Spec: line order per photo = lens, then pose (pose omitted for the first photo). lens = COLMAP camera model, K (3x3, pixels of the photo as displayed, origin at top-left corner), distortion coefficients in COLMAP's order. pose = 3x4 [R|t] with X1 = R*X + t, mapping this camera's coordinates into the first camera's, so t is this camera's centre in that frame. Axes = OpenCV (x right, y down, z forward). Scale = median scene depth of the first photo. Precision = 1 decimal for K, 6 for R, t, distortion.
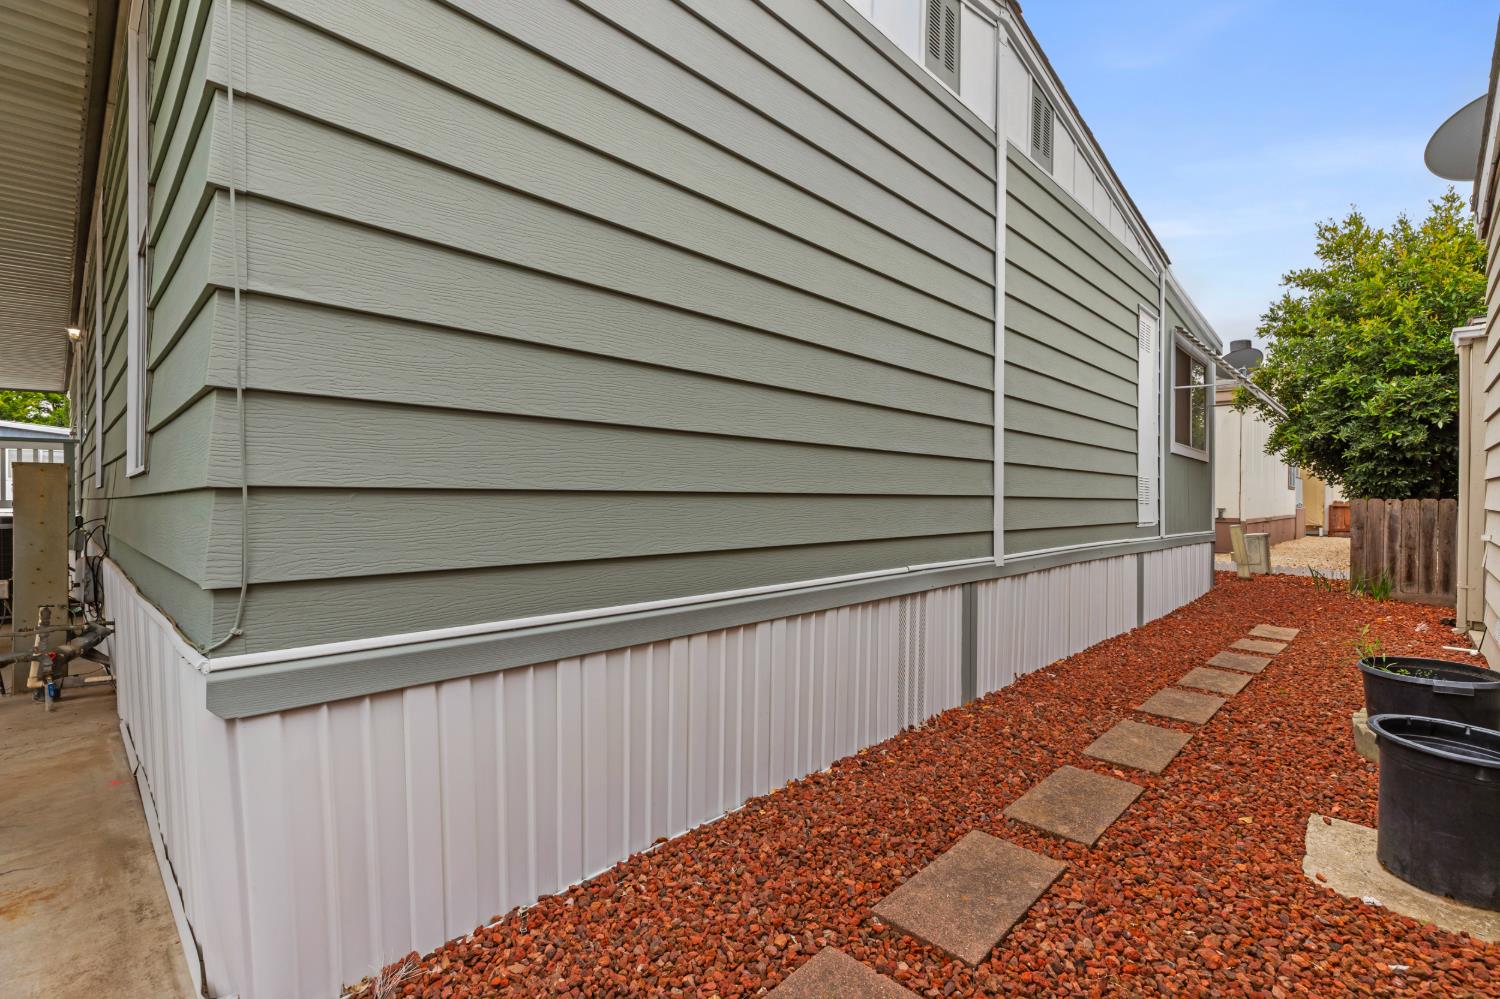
lens RADIAL K [[682.5, 0, 752.2], [0, 682.5, 503.8], [0, 0, 1]] dist [0.004458, 0.000503]
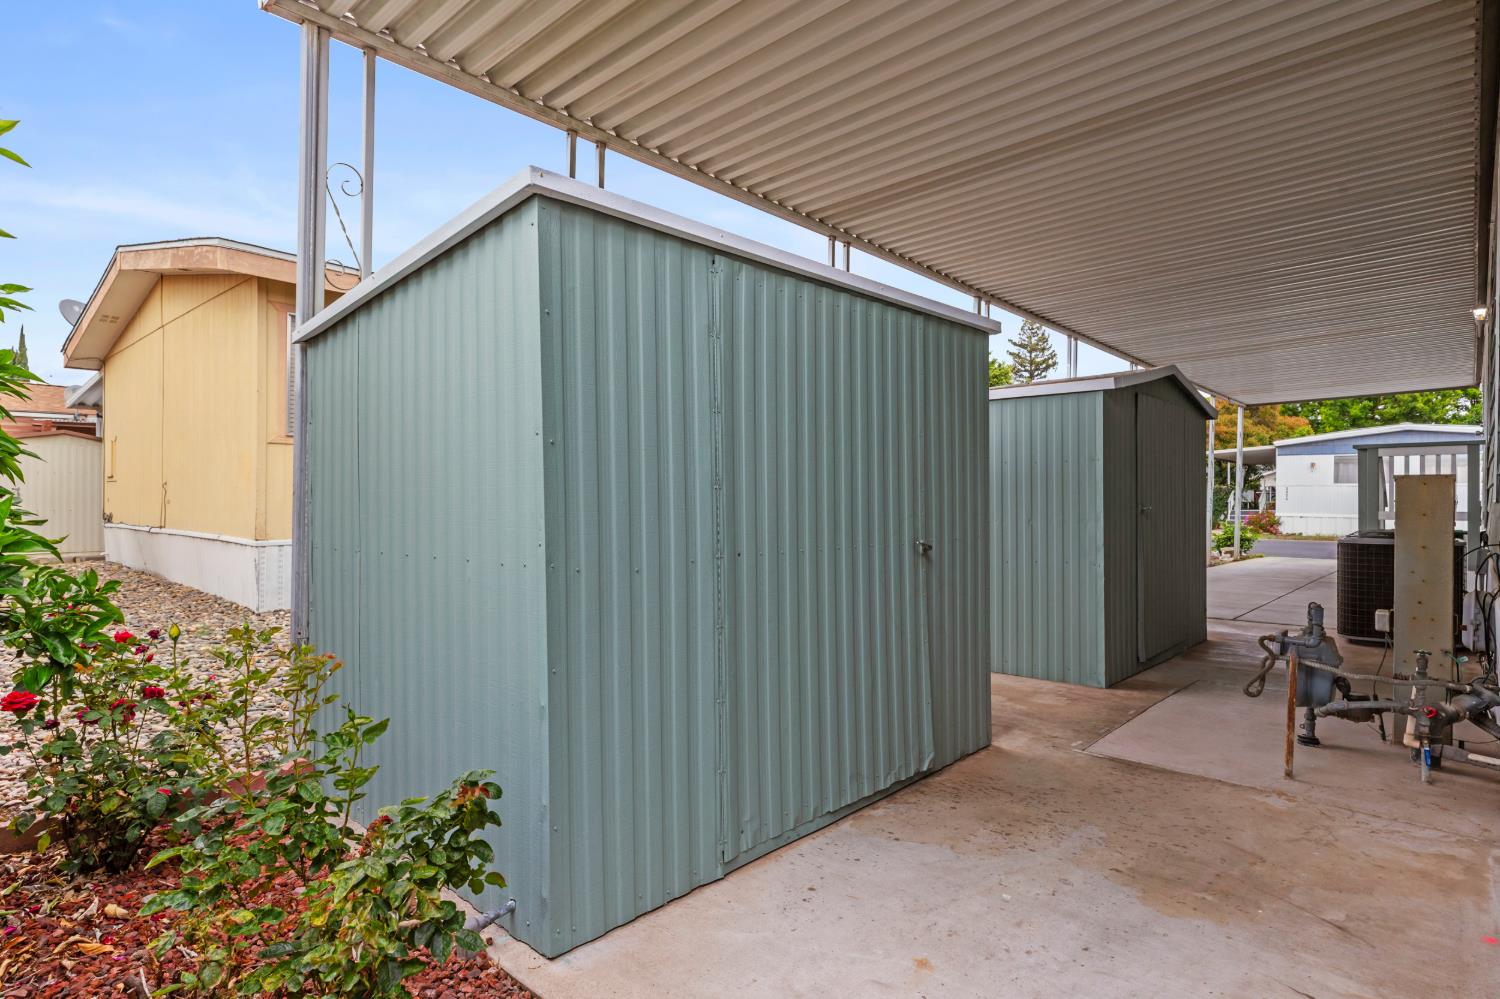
lens RADIAL K [[798.9, 0, 752.7], [0, 798.9, 505.1], [0, 0, 1]] dist [0.005950, 0.000756]
pose [[0.046329, 0.001513, -0.998925, -0.099146], [-0.007837, 0.999969, 0.001151, -0.018866], [0.998895, 0.007775, 0.046340, 0.140476]]
